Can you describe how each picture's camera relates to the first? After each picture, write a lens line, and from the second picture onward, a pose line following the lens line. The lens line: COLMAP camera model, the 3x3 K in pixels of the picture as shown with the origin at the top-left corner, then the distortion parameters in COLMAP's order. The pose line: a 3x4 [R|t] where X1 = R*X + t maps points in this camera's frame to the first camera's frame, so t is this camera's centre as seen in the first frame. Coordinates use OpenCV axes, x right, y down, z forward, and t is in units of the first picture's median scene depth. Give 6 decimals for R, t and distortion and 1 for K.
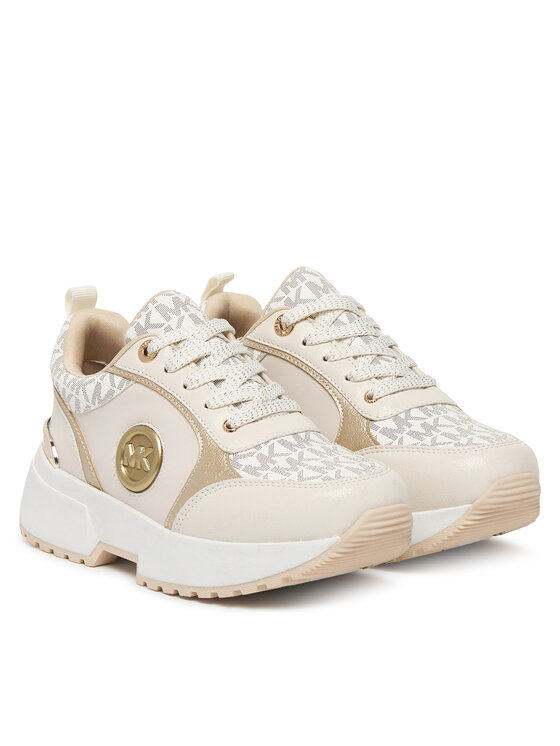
lens RADIAL K [[1835.0, 0, 280.0], [0, 1835.0, 373.0], [0, 0, 1]] dist [0.022614, 0.016175]
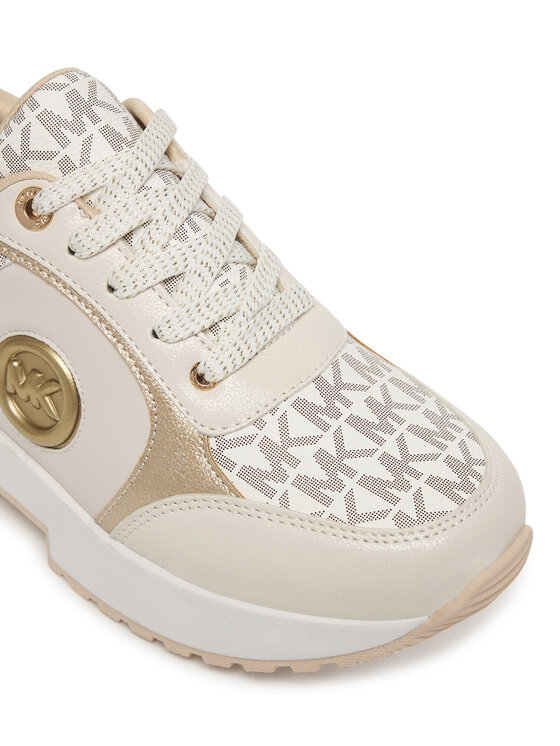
lens RADIAL K [[1350.9, 0, 280.0], [0, 1350.9, 373.0], [0, 0, 1]] dist [-0.059020, -0.084799]
pose [[0.988393, -0.078198, 0.130251, -0.056637], [0.008582, 0.884724, 0.466037, -0.160488], [-0.151679, -0.459510, 0.875125, 0.626931]]
